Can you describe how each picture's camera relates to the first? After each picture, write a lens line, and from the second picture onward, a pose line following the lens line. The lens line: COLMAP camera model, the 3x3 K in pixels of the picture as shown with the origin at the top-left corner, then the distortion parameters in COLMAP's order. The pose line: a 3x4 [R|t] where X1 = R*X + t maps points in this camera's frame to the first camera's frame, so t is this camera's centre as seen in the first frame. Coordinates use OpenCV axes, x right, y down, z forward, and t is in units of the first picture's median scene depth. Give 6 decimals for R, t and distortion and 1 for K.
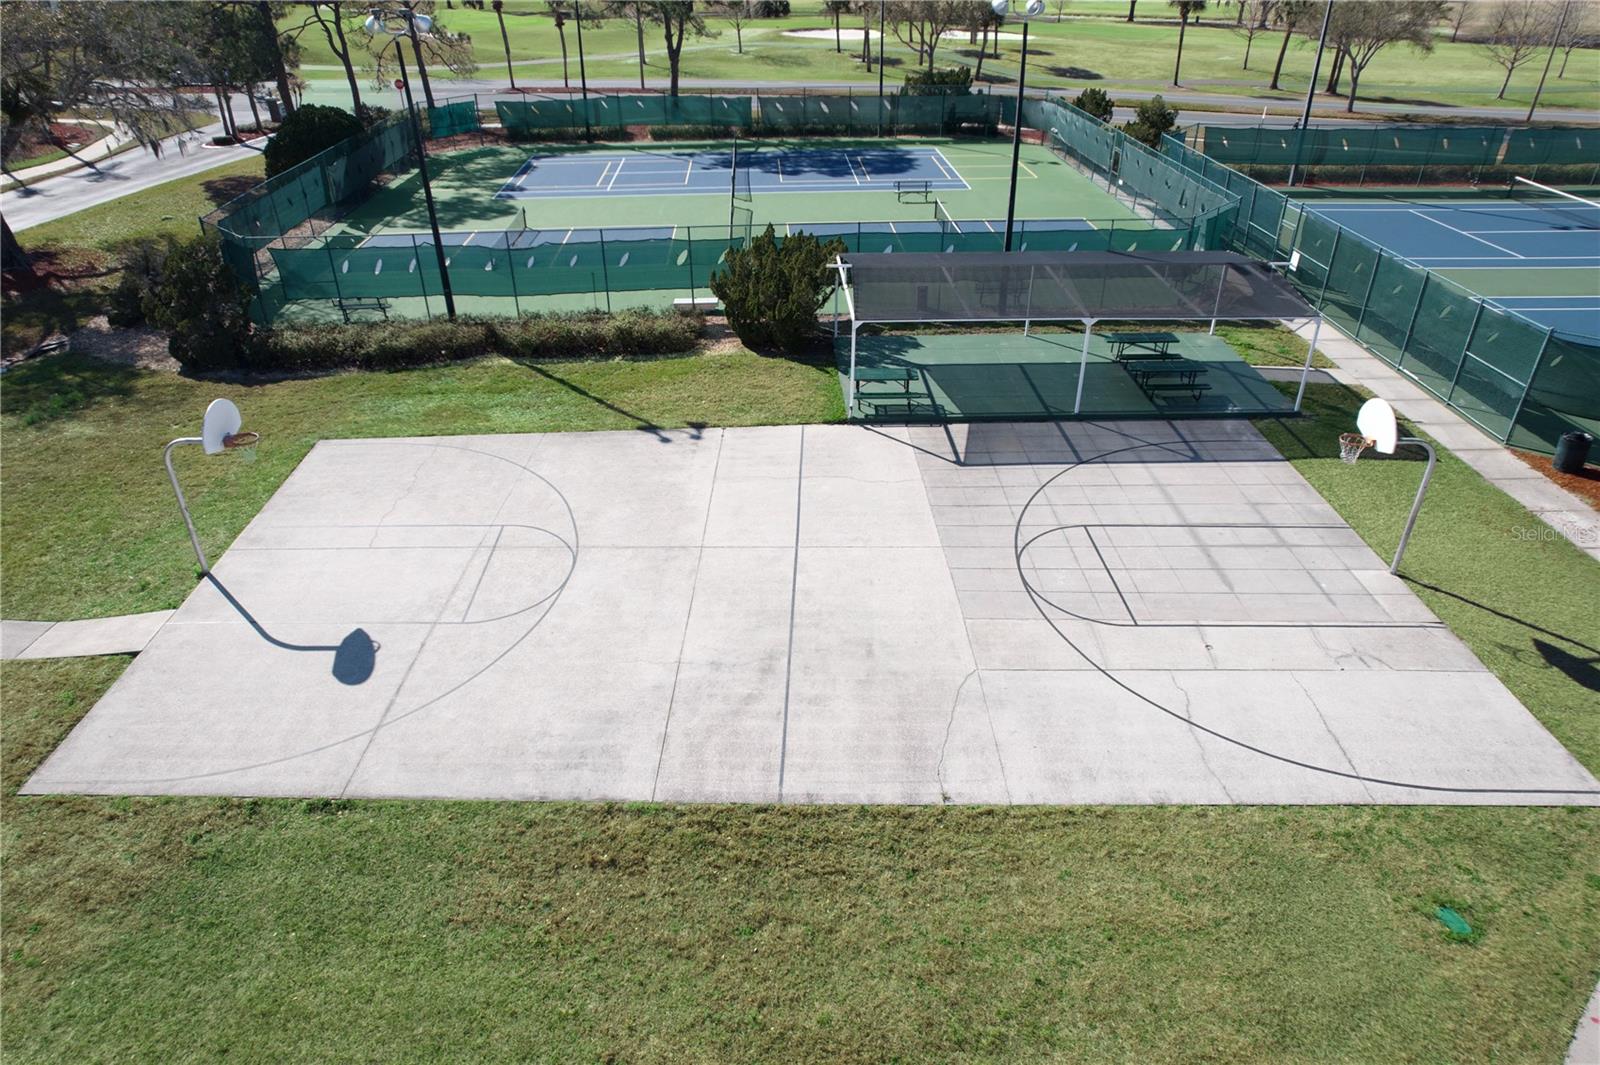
lens RADIAL K [[1005.4, 0, 800.0], [0, 1005.4, 532.5], [0, 0, 1]] dist [-0.060891, 0.055037]
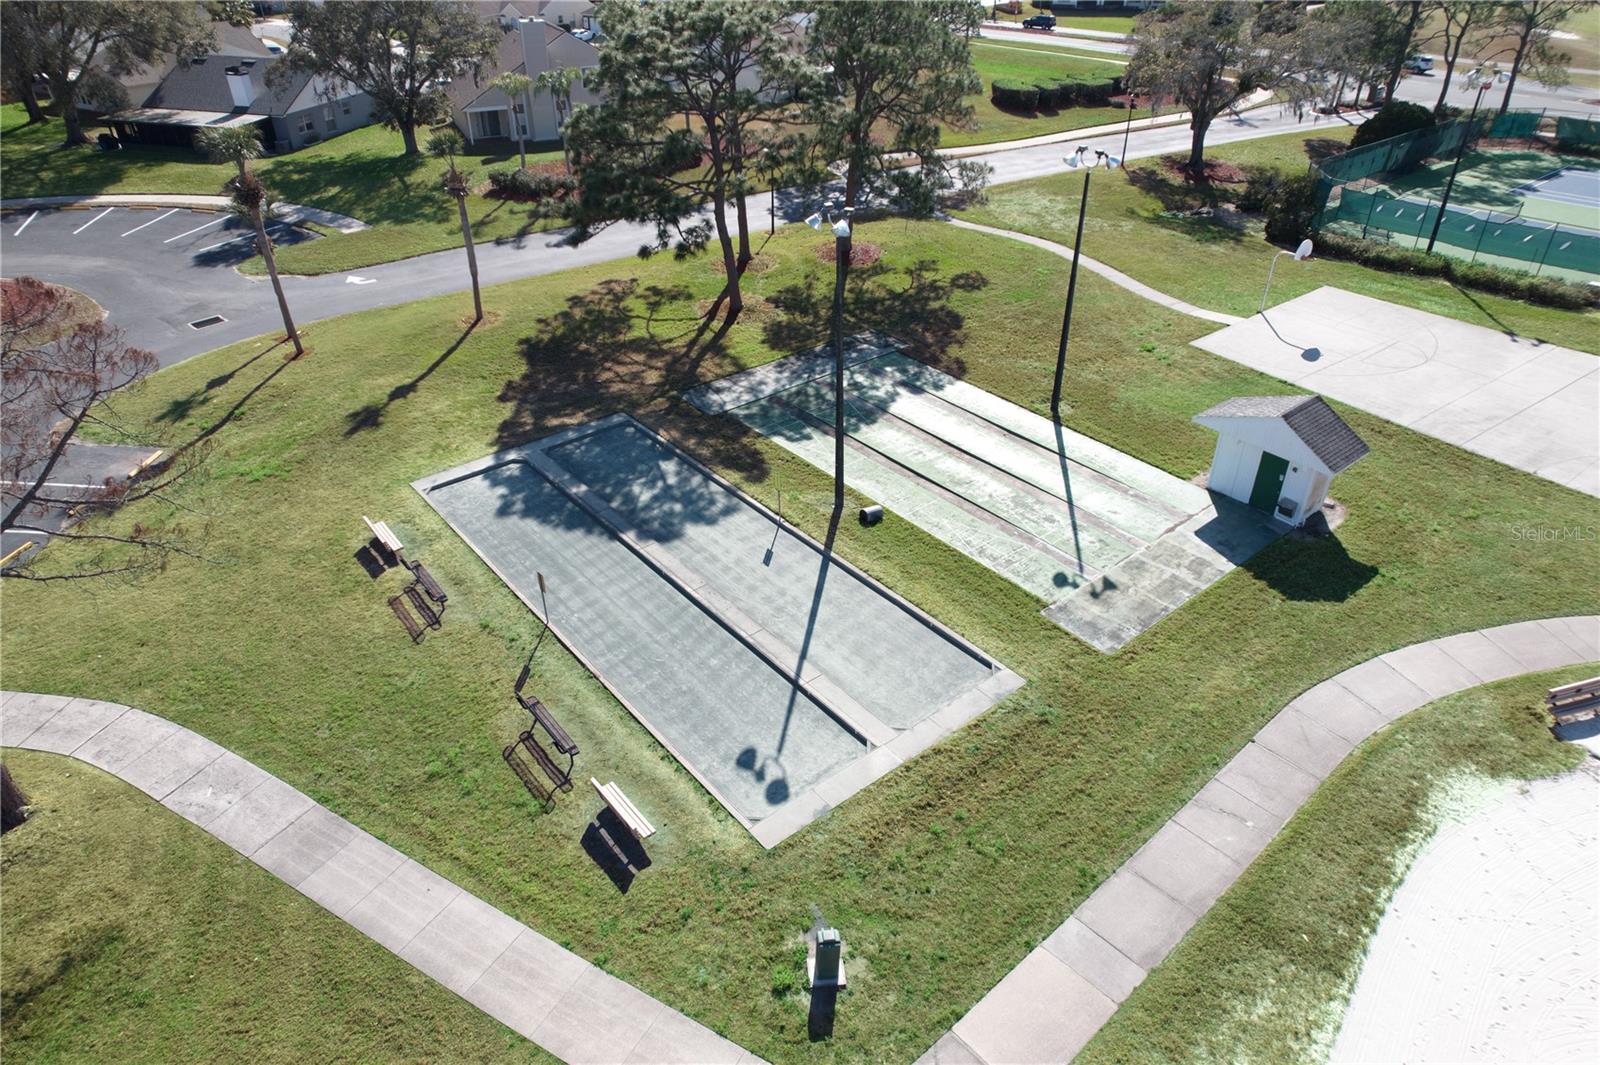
lens RADIAL K [[1005.4, 0, 800.0], [0, 1005.4, 532.5], [0, 0, 1]] dist [-0.060891, 0.055037]
pose [[0.597309, 0.442210, -0.669084, 0.316009], [-0.417090, 0.883842, 0.211800, 0.268465], [0.685024, 0.152558, 0.712368, -0.773246]]
